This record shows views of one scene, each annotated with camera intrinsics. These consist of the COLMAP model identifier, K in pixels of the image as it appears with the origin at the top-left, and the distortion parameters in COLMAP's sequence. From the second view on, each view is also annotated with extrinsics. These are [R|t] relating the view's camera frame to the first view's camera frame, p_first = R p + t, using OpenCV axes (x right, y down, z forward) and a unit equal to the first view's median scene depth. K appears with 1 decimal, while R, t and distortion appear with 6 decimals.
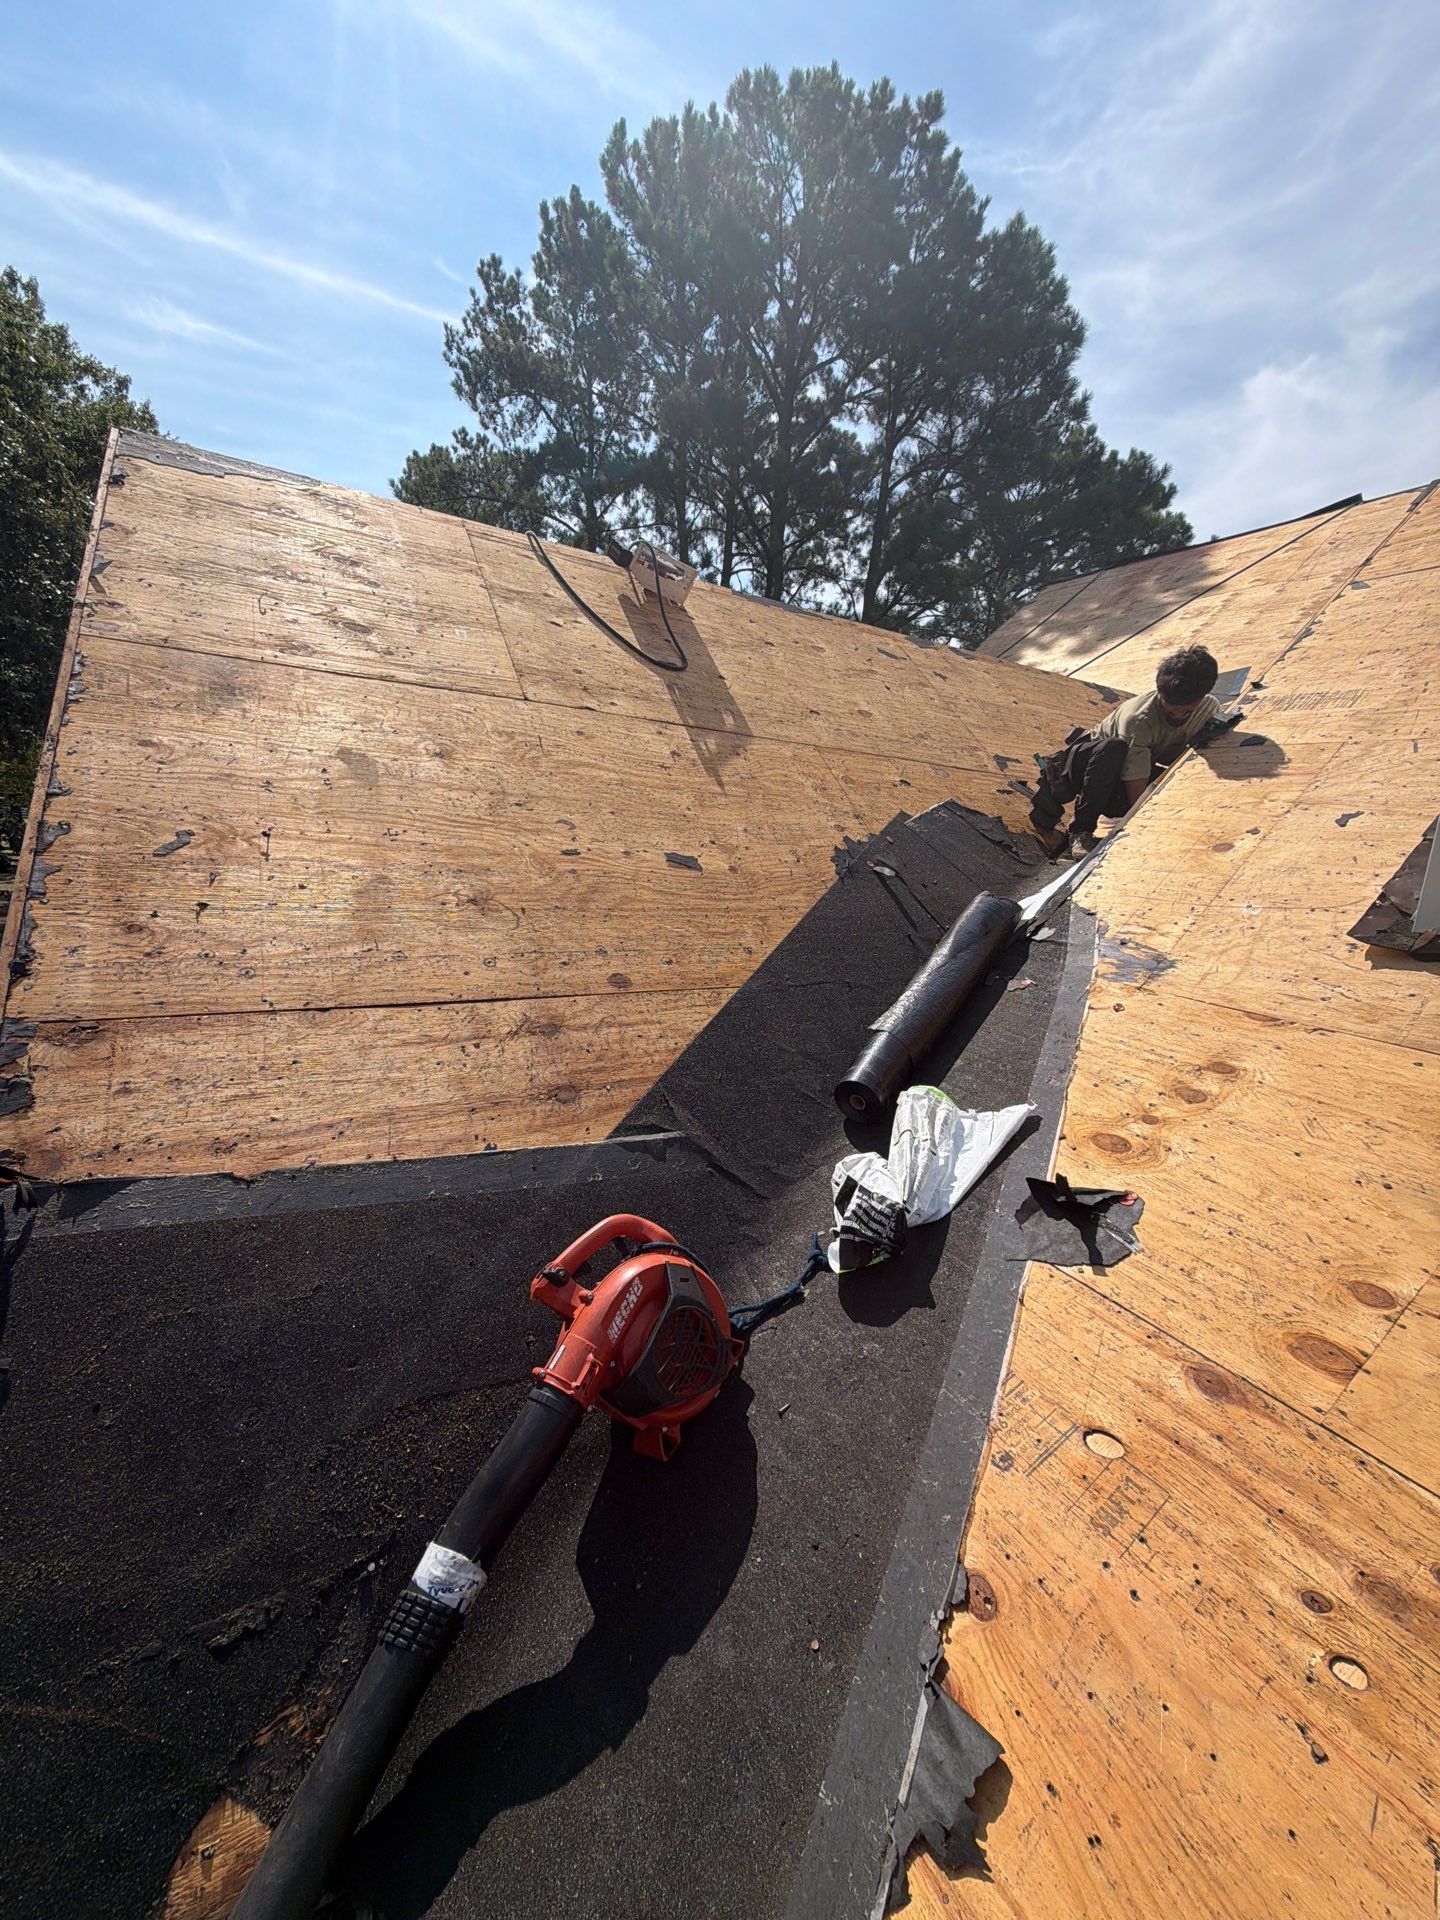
lens RADIAL K [[768.6, 0, 725.2], [0, 768.6, 957.9], [0, 0, 1]] dist [0.000912, -0.000583]
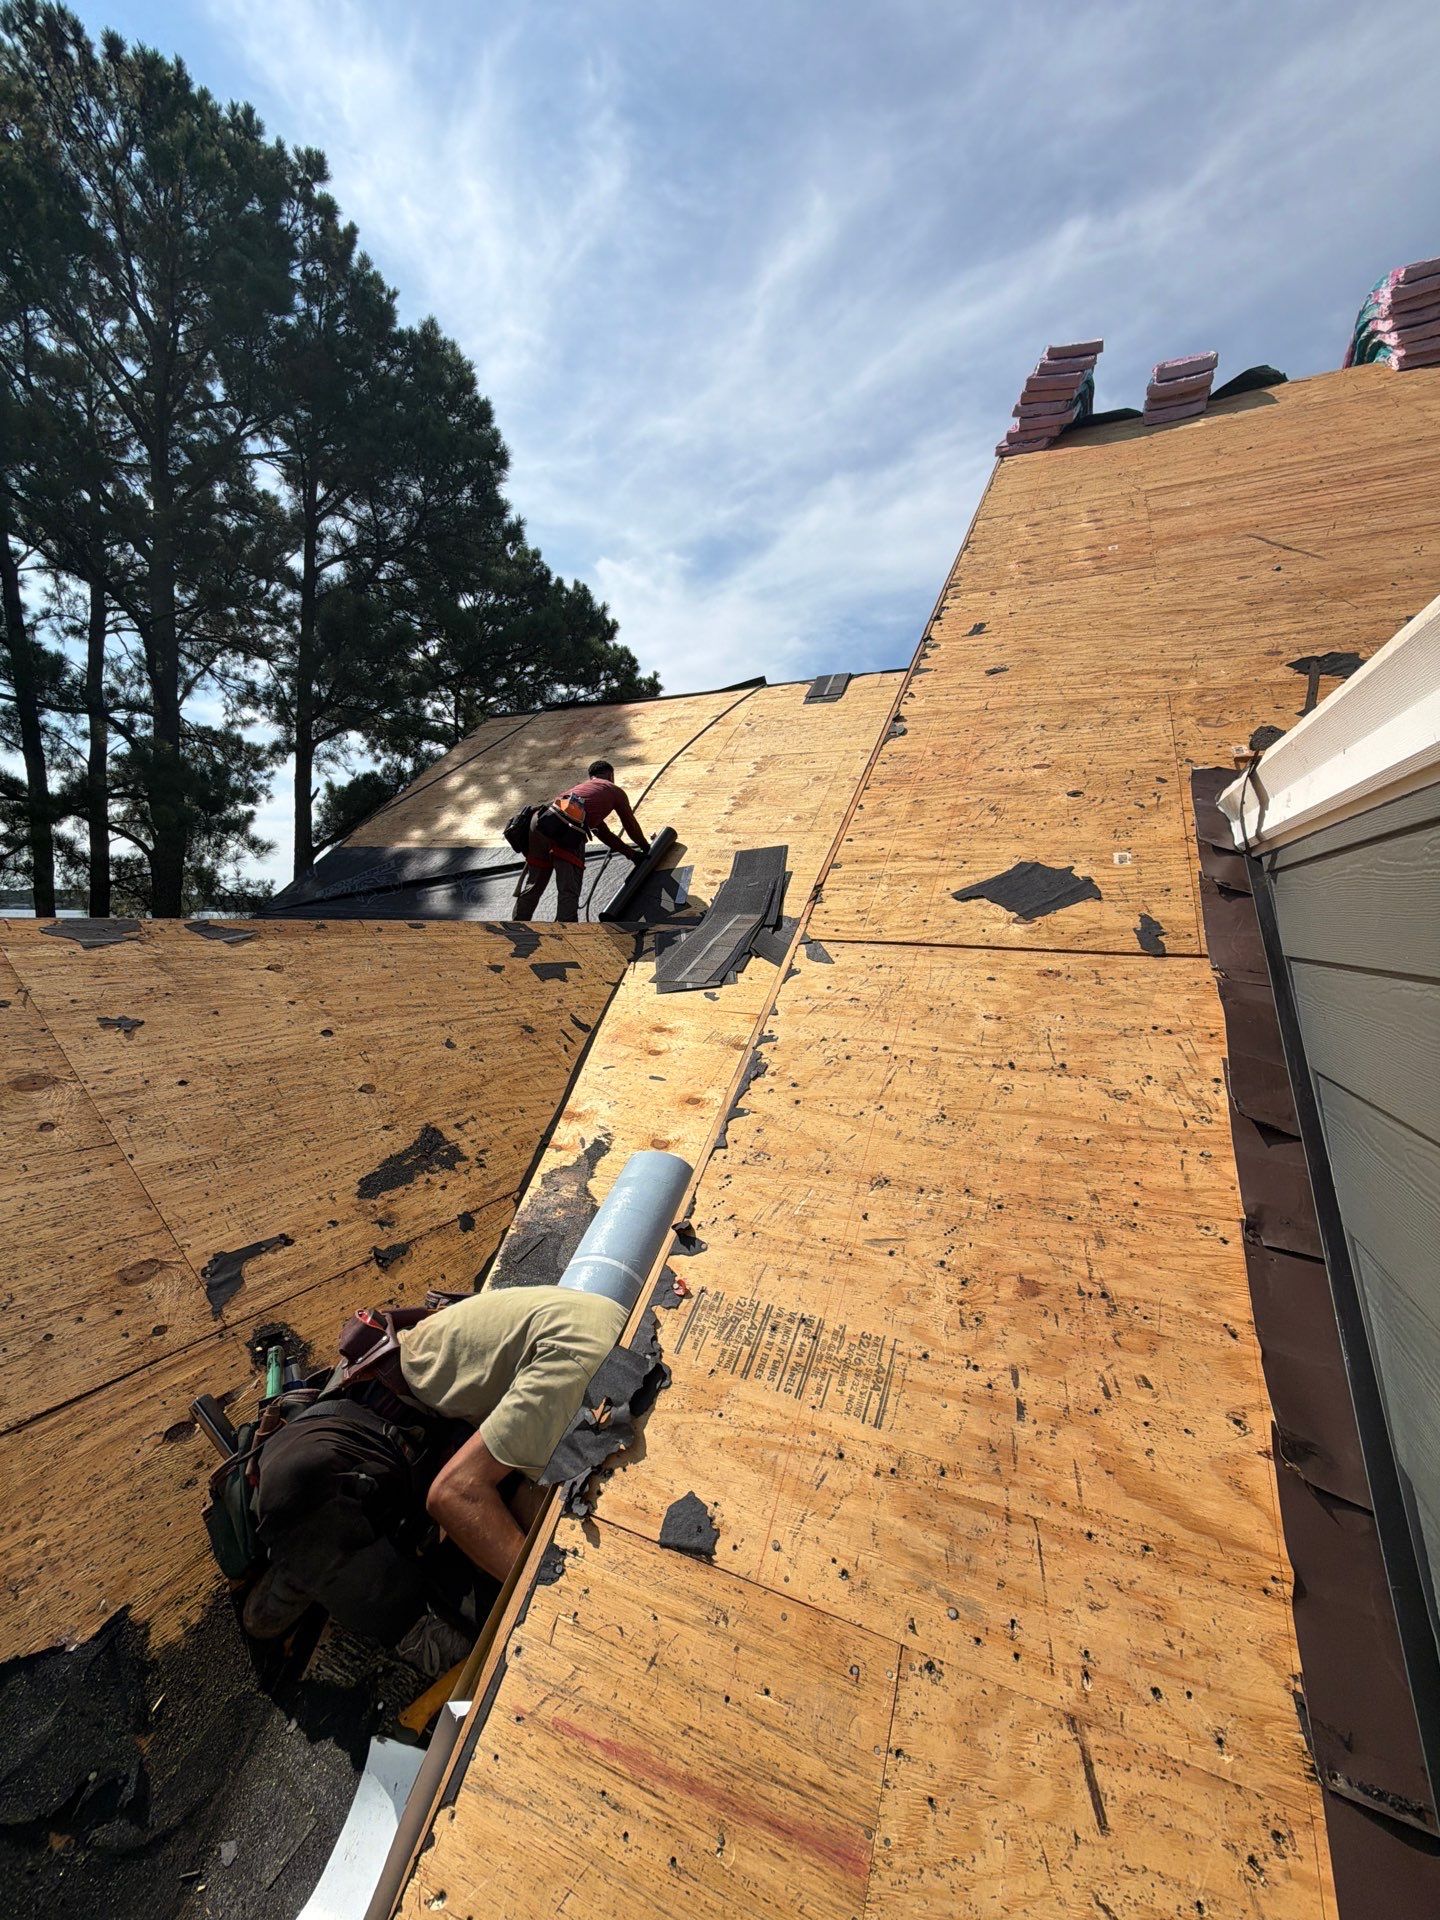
lens RADIAL K [[768.6, 0, 725.2], [0, 768.6, 957.9], [0, 0, 1]] dist [0.000912, -0.000583]
pose [[0.823367, -0.077358, 0.562213, 0.078783], [0.129683, 0.990101, -0.053688, -0.081612], [-0.552494, 0.117114, 0.825248, 0.099954]]
